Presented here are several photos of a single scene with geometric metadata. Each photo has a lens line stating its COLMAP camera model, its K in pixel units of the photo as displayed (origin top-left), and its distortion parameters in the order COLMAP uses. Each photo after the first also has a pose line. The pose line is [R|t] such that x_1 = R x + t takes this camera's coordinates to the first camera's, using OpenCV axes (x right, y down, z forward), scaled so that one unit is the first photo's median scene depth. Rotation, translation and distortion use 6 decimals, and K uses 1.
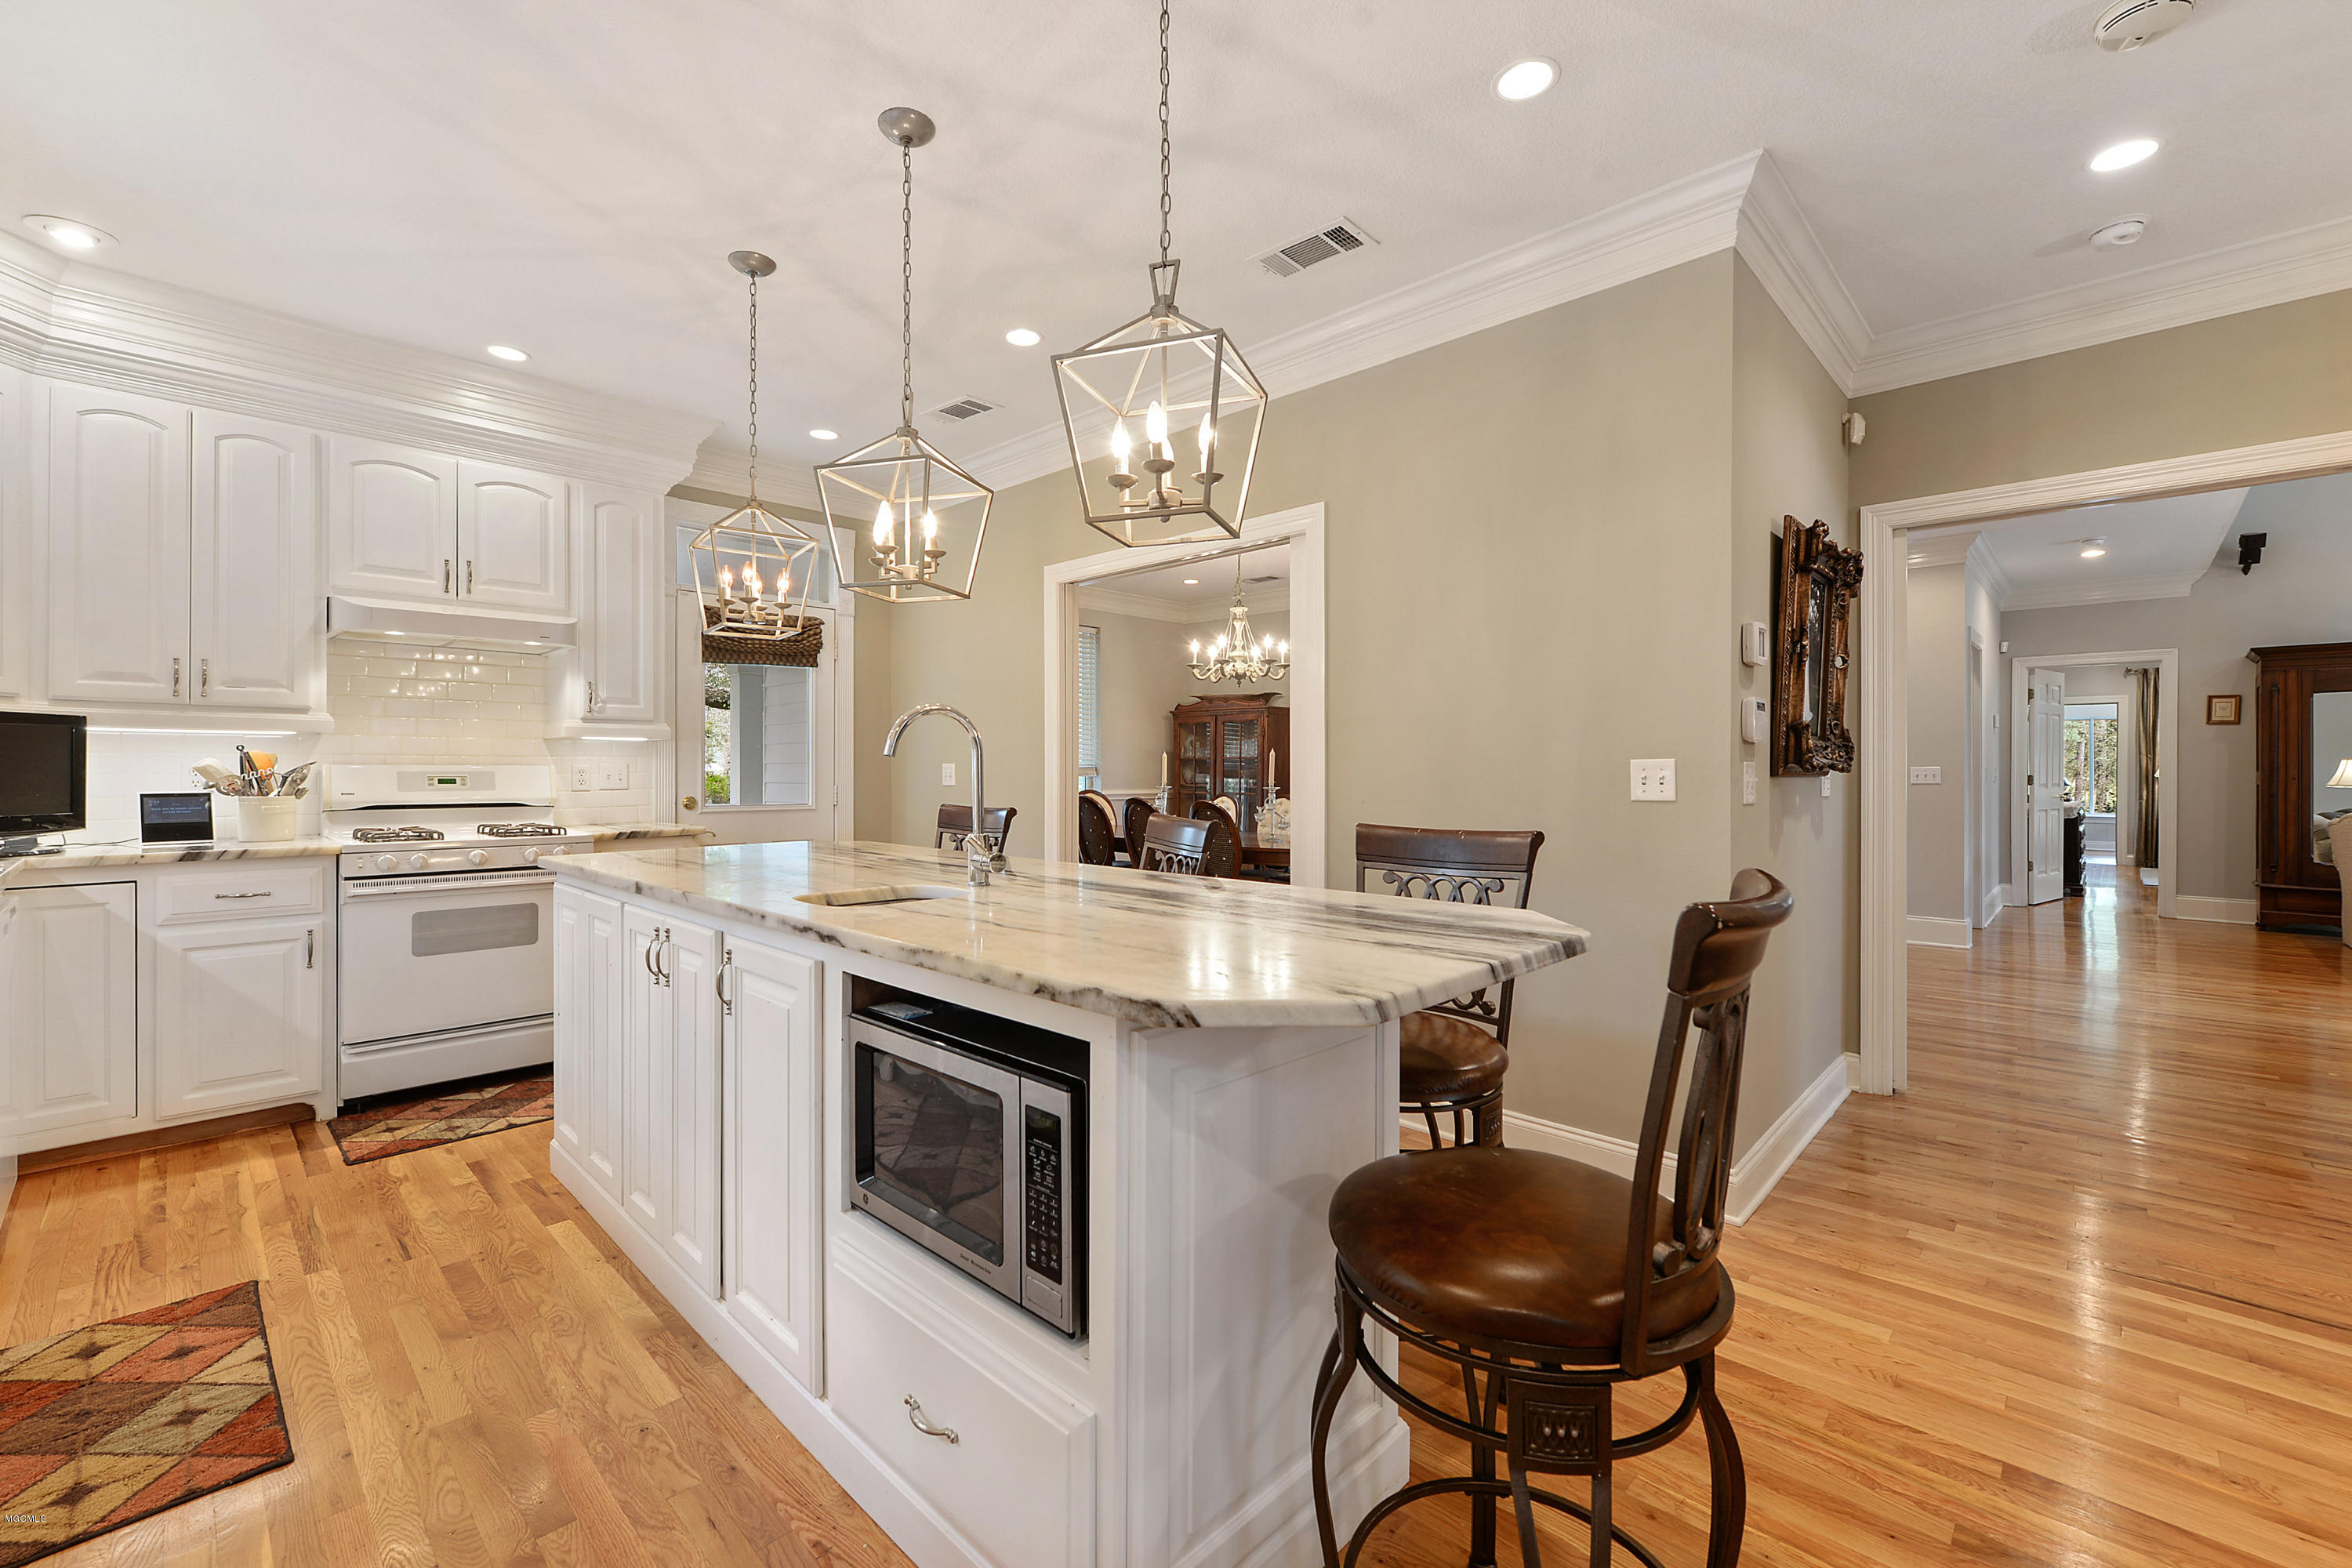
lens RADIAL K [[969.3, 0, 1175.6], [0, 969.3, 782.1], [0, 0, 1]] dist [0.000950, 0.000020]
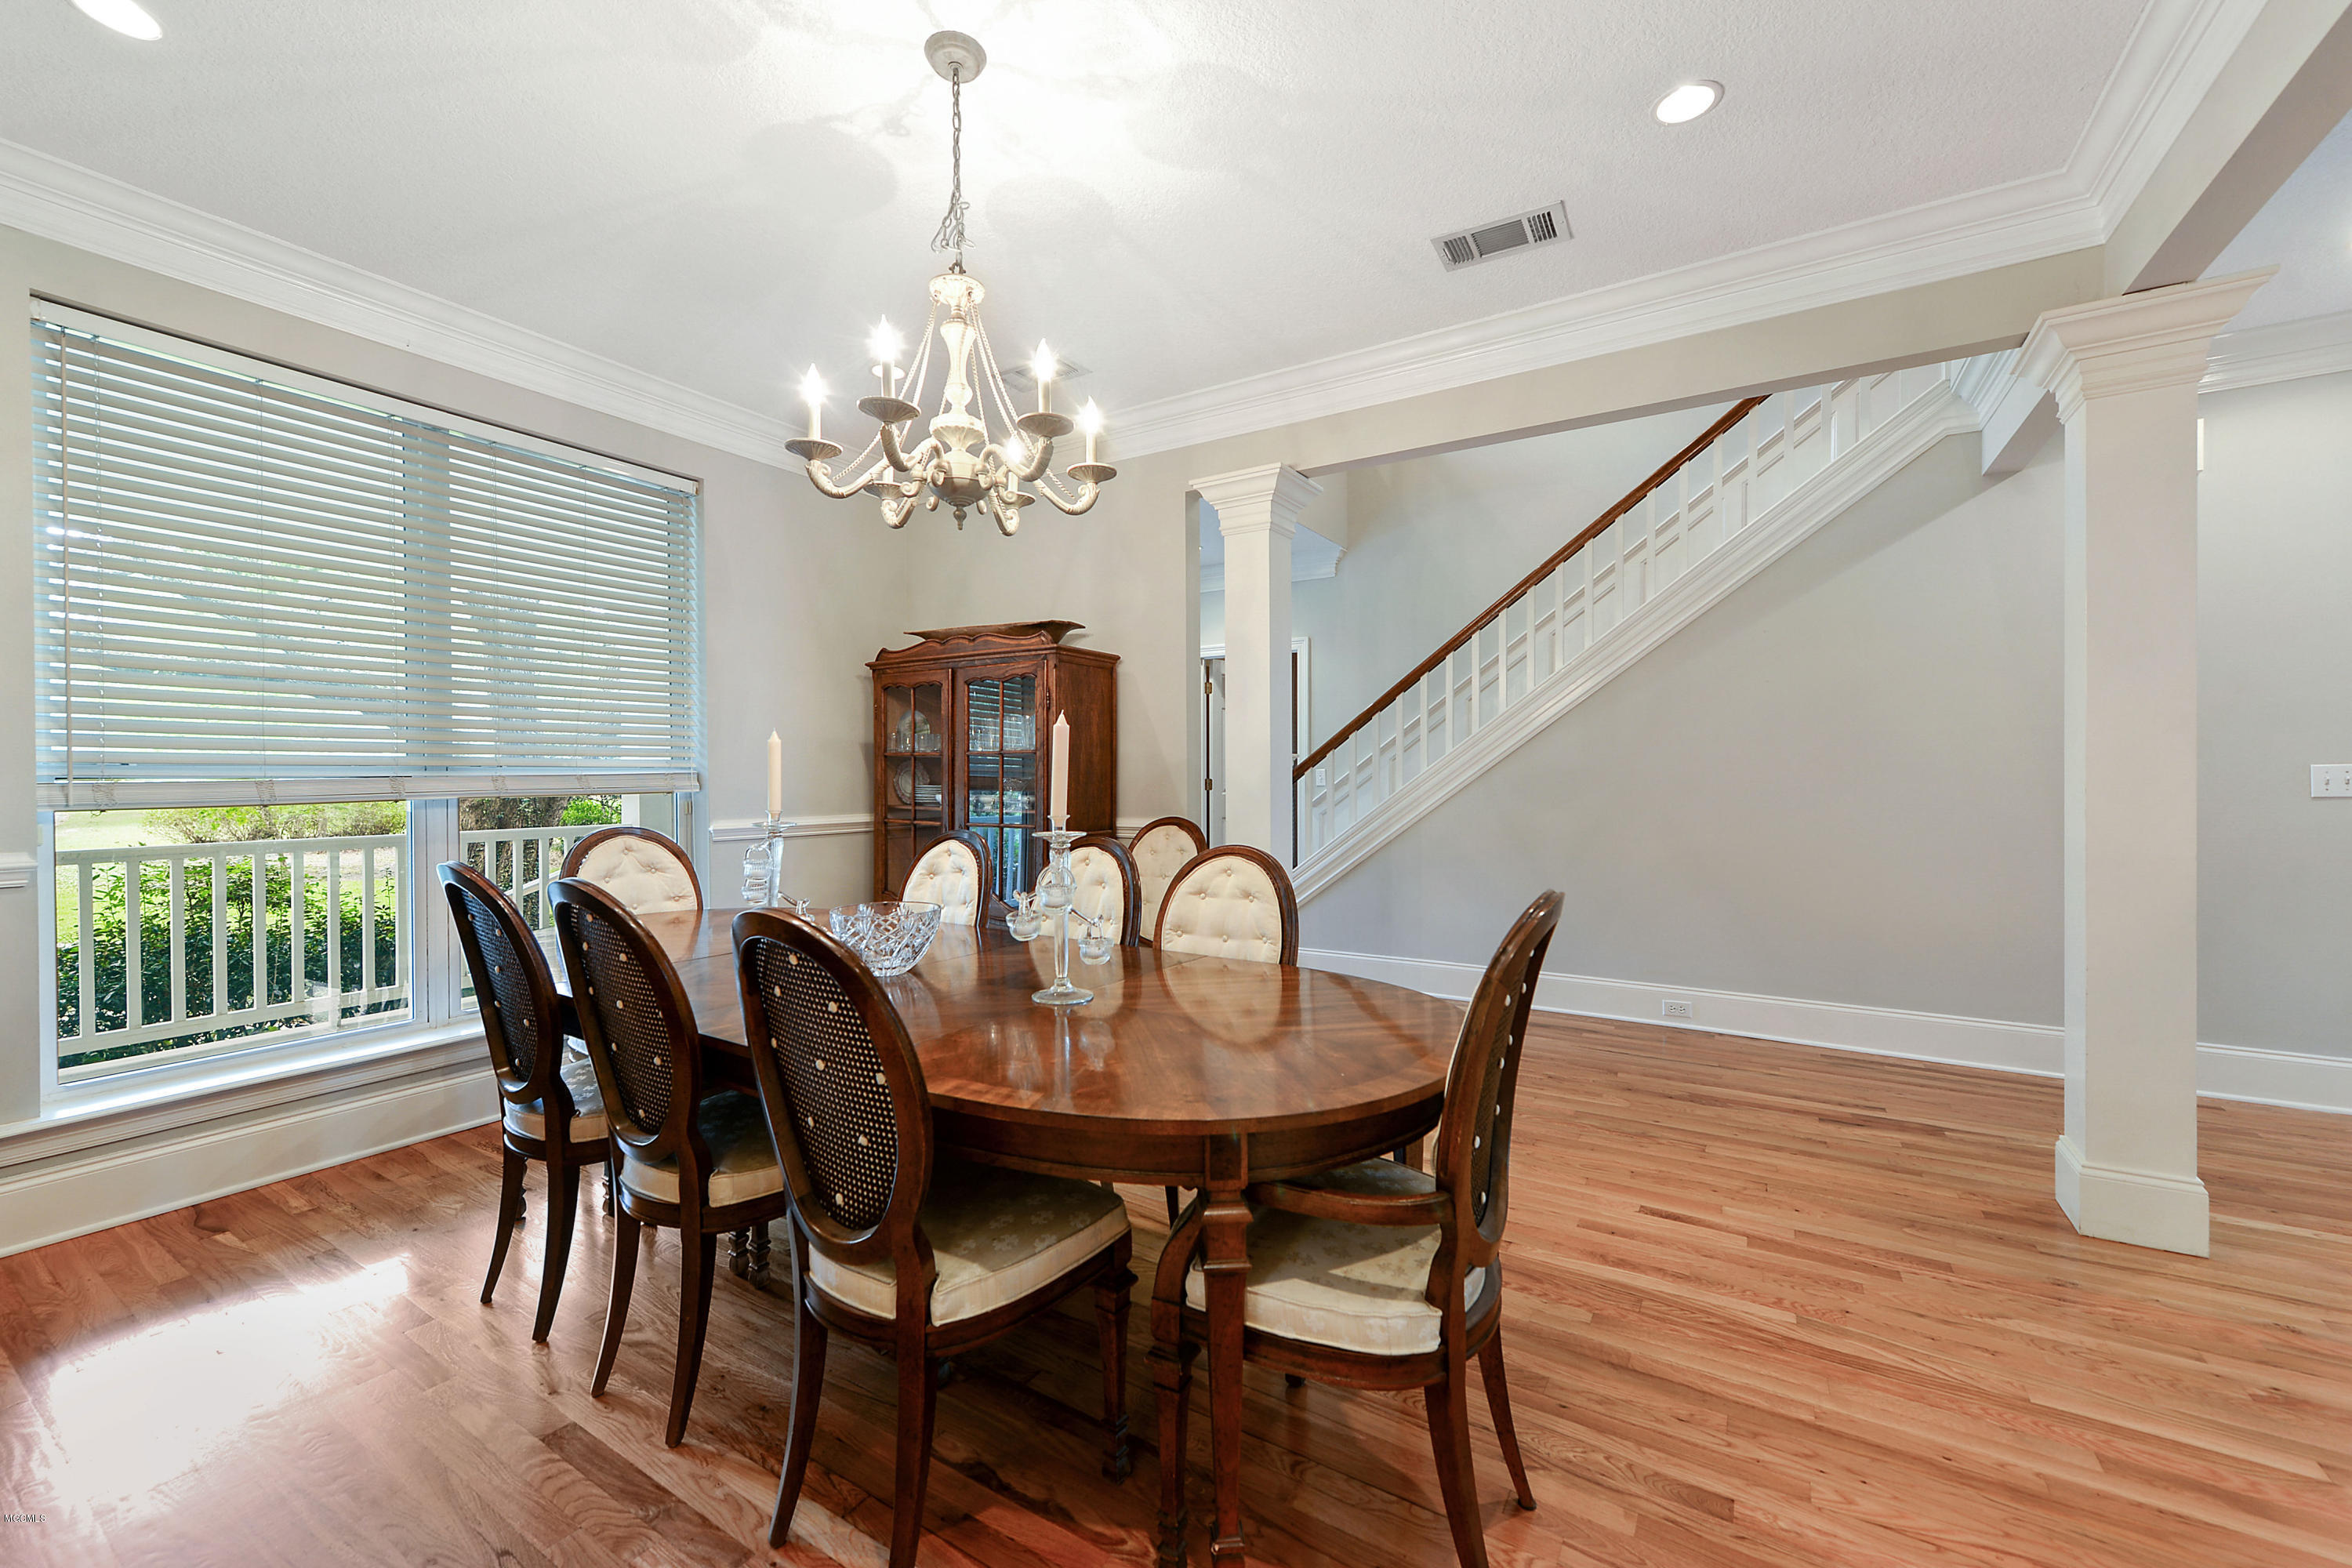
lens RADIAL K [[928.3, 0, 1178.6], [0, 928.3, 788.1], [0, 0, 1]] dist [0.000817, 0.000013]
pose [[0.977717, 0.000004, 0.209929, 0.053618], [-0.000412, 0.999998, 0.001904, -0.008160], [-0.209929, -0.001948, 0.977715, 0.504947]]
